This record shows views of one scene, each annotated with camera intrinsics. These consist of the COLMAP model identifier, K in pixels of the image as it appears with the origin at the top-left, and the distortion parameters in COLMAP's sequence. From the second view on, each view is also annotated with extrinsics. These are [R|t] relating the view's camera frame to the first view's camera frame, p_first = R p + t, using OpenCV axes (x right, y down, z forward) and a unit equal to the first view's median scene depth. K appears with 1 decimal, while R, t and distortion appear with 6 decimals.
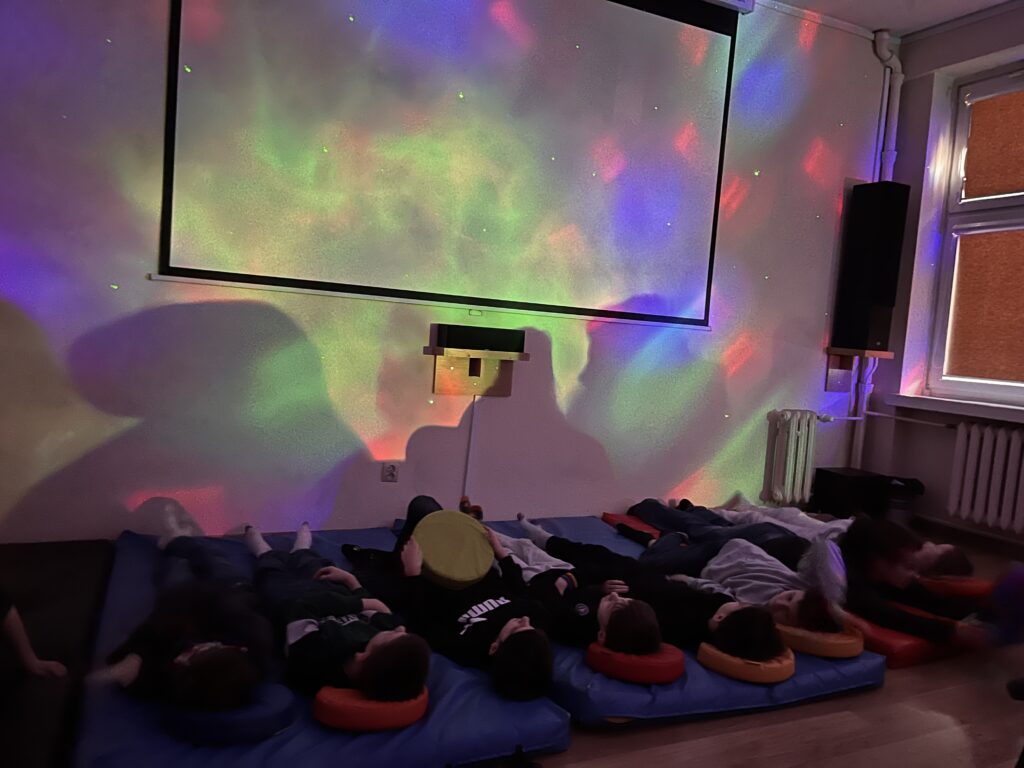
lens RADIAL K [[773.4, 0, 513.3], [0, 773.4, 378.4], [0, 0, 1]] dist [0.083986, -0.129534]
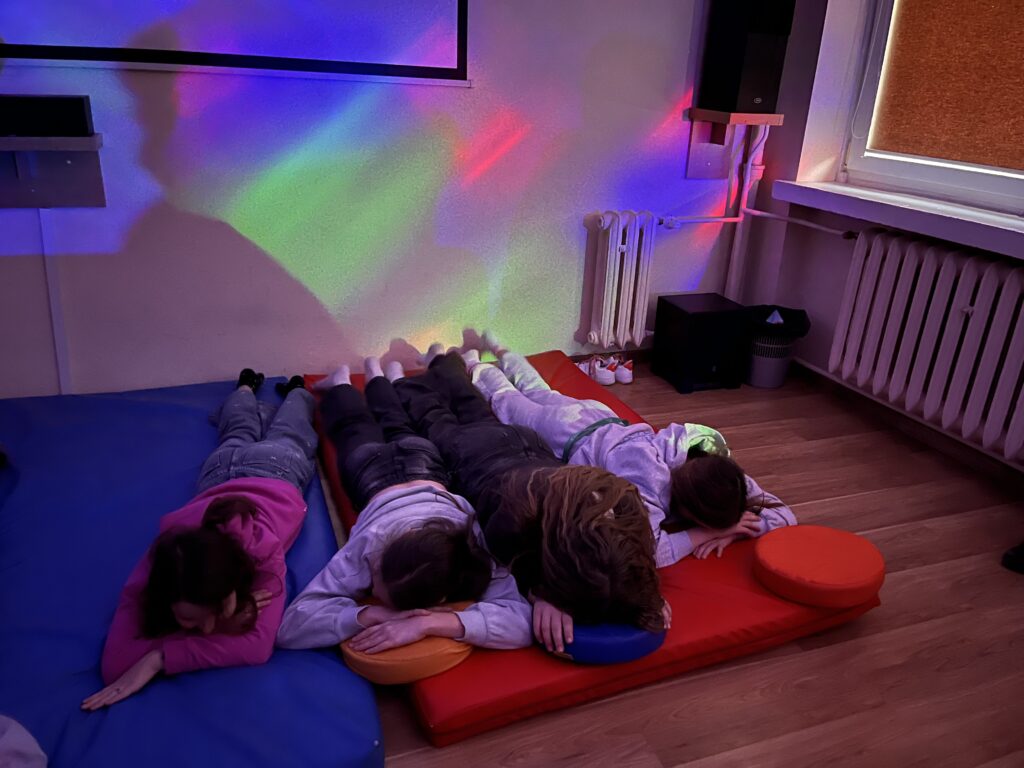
lens RADIAL K [[773.4, 0, 513.3], [0, 773.4, 378.4], [0, 0, 1]] dist [0.083986, -0.129534]
pose [[0.995270, 0.007308, -0.096870, 0.342674], [0.021492, 0.955894, 0.292926, -0.020286], [0.094738, -0.293622, 0.951215, 0.327799]]
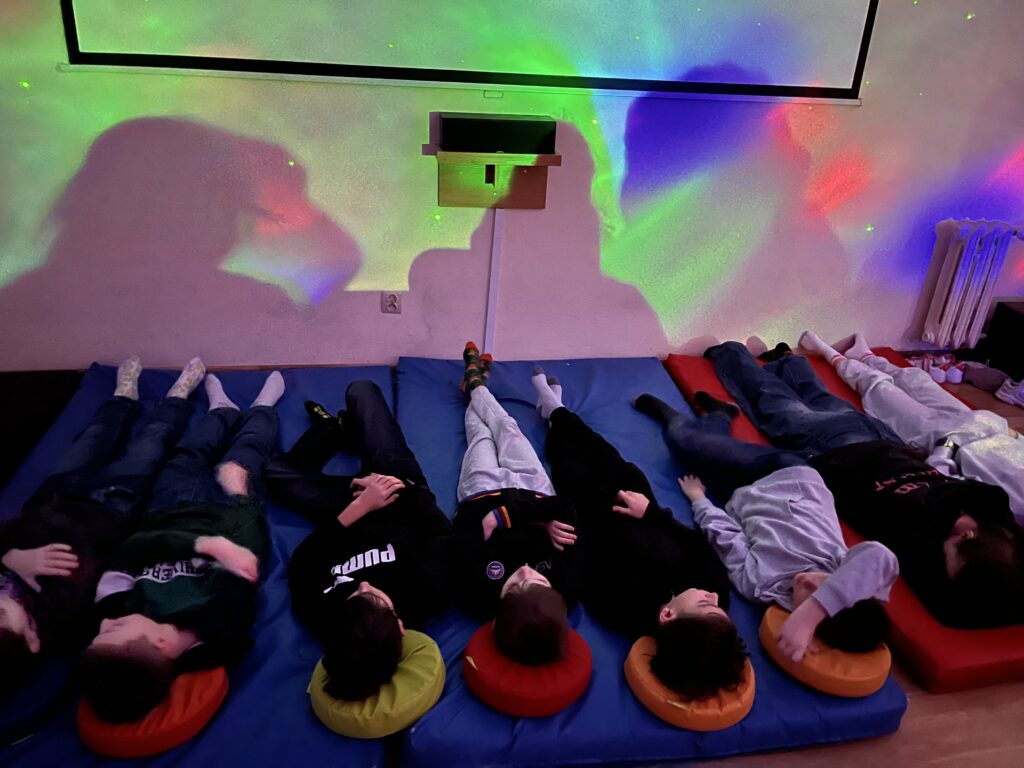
lens RADIAL K [[773.4, 0, 513.3], [0, 773.4, 378.4], [0, 0, 1]] dist [0.083986, -0.129534]
pose [[0.961920, 0.095357, -0.256156, 0.156507], [0.004029, 0.932122, 0.362123, -0.086373], [0.273300, -0.349365, 0.896243, 0.213622]]
